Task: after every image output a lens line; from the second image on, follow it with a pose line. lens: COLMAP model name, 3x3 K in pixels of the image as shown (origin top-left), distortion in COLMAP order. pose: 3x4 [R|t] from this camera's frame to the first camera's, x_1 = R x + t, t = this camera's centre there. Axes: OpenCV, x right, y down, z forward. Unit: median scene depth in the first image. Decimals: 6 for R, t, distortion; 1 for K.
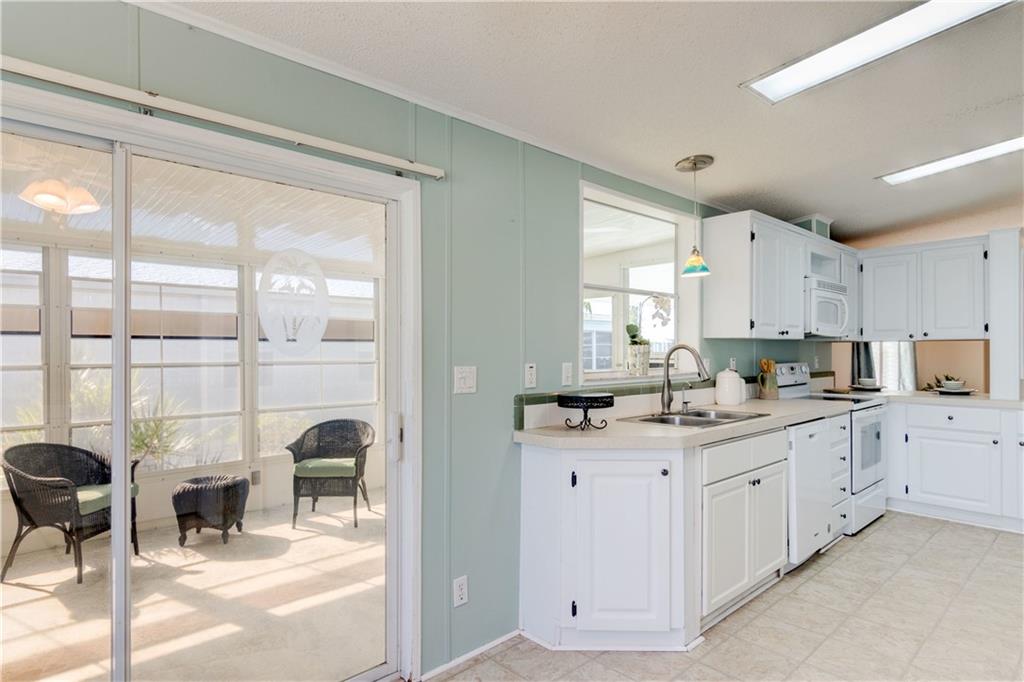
lens RADIAL K [[572.3, 0, 513.2], [0, 572.3, 352.2], [0, 0, 1]] dist [-0.003125, 0.005174]
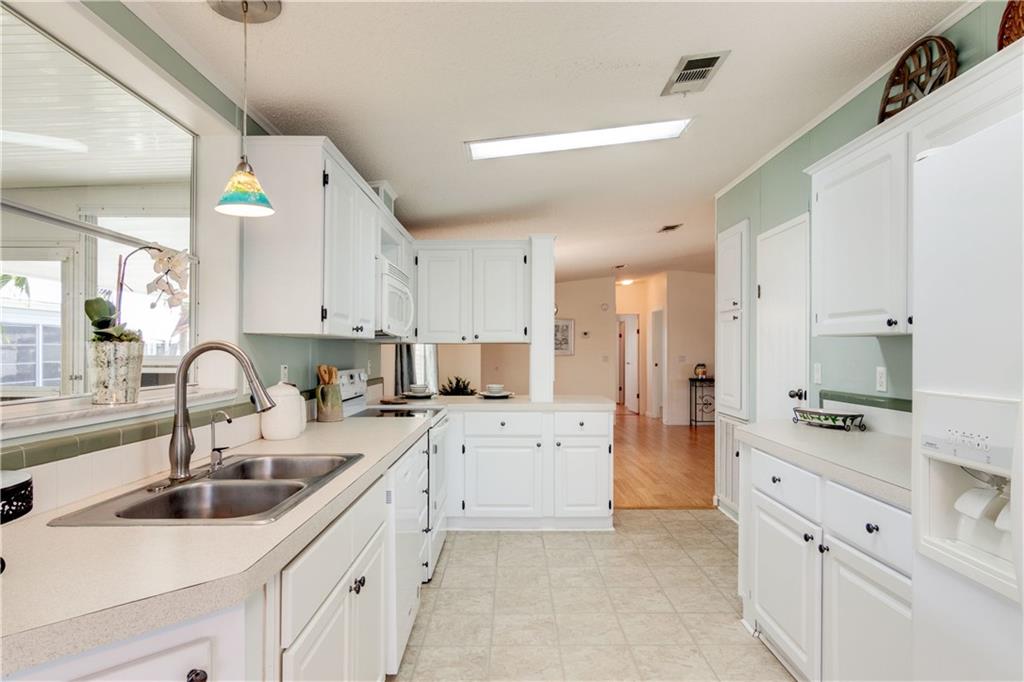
lens RADIAL K [[572.3, 0, 516.9], [0, 572.3, 347.2], [0, 0, 1]] dist [-0.003125, 0.005174]
pose [[0.677527, 0.009444, 0.735437, 0.085419], [0.000933, 0.999906, -0.013699, -0.000718], [-0.735497, 0.009968, 0.677454, 0.387197]]
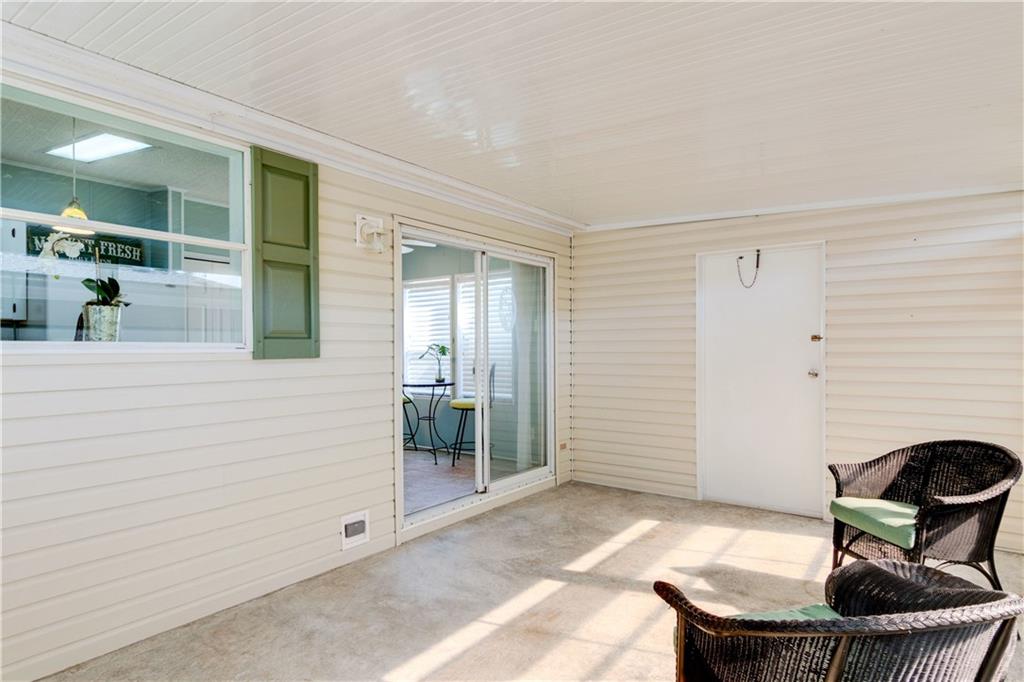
lens RADIAL K [[572.3, 0, 513.3], [0, 572.3, 346.8], [0, 0, 1]] dist [-0.003125, 0.005174]
pose [[-0.982013, 0.008825, -0.188607, -0.145675], [0.008687, 0.999961, 0.001557, 0.037038], [0.188614, -0.000109, -0.982051, 1.703344]]
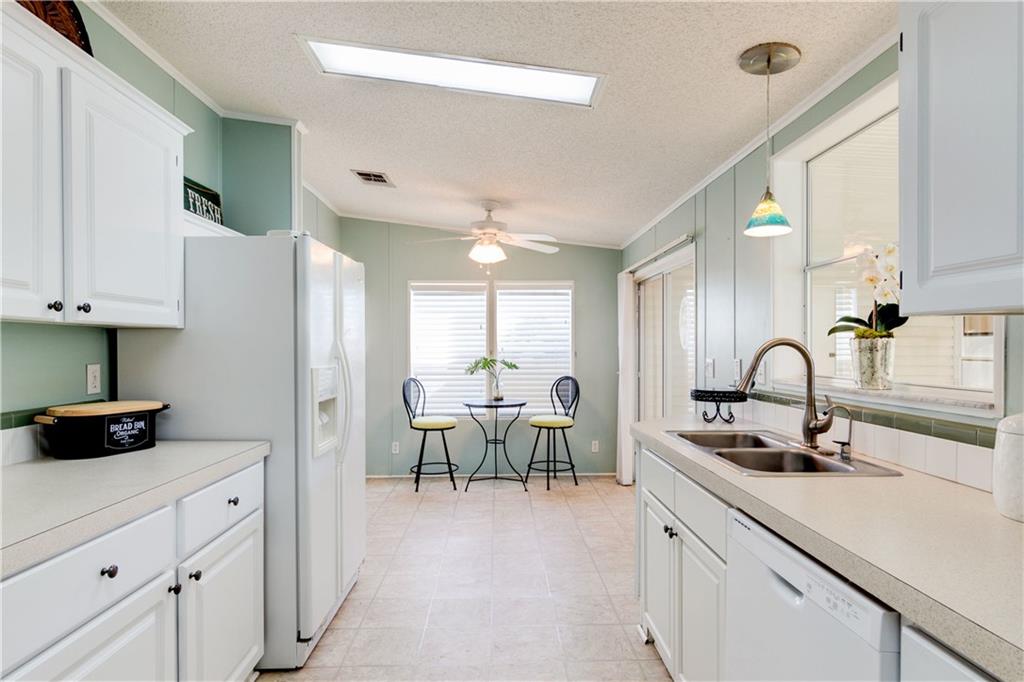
lens RADIAL K [[572.3, 0, 518.0], [0, 572.3, 350.0], [0, 0, 1]] dist [-0.003125, 0.005174]
pose [[-0.653591, 0.009518, -0.756788, 0.853836], [0.002582, 0.999943, 0.010347, -0.006478], [0.756843, 0.004809, -0.653579, 1.037851]]
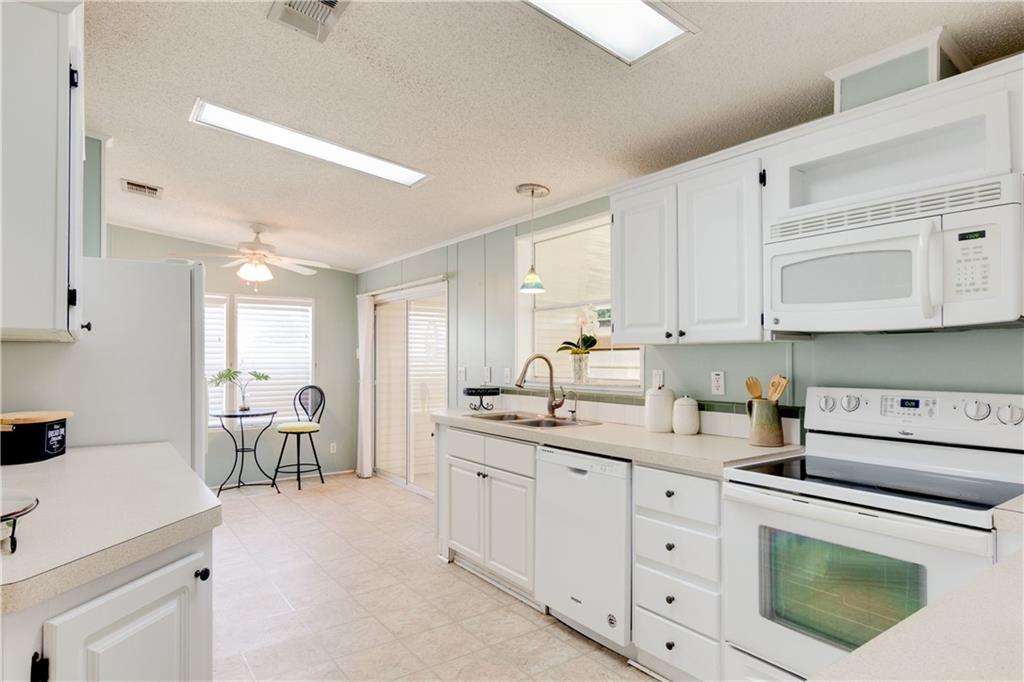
lens RADIAL K [[572.3, 0, 528.5], [0, 572.3, 351.8], [0, 0, 1]] dist [-0.003125, 0.005174]
pose [[-0.105690, -0.005864, -0.994382, 1.217644], [0.000362, 0.999982, -0.005936, -0.009188], [0.994399, -0.000987, -0.105686, 0.950964]]
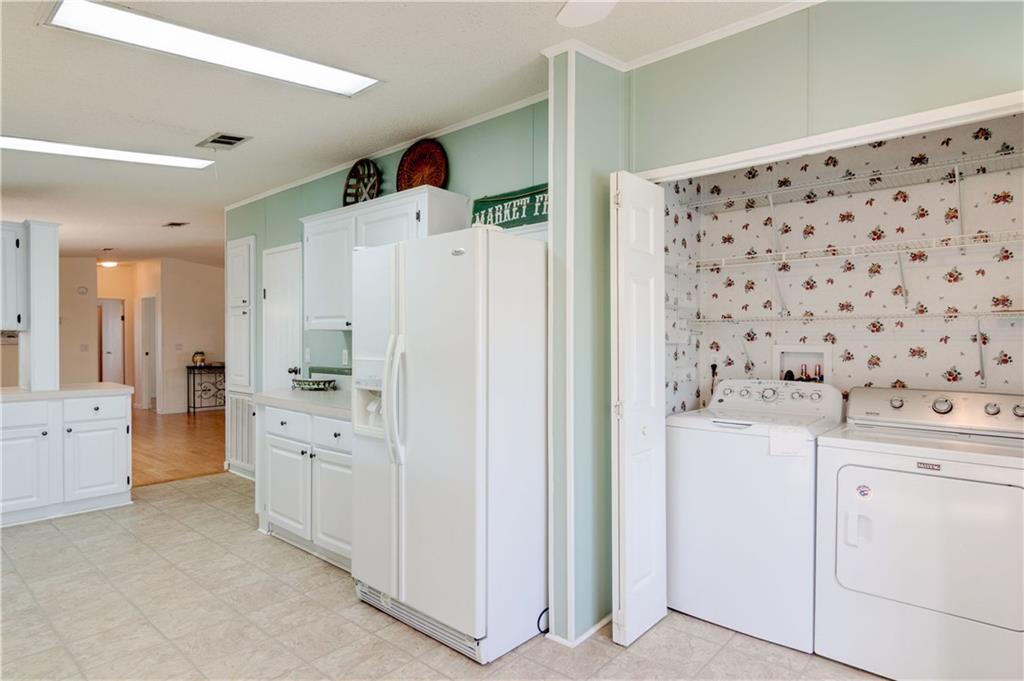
lens RADIAL K [[572.3, 0, 518.2], [0, 572.3, 349.3], [0, 0, 1]] dist [-0.003125, 0.005174]
pose [[-0.097165, -0.012549, 0.995189, -0.264598], [0.004637, 0.999904, 0.013061, 0.000219], [-0.995258, 0.005883, -0.097097, 0.300968]]
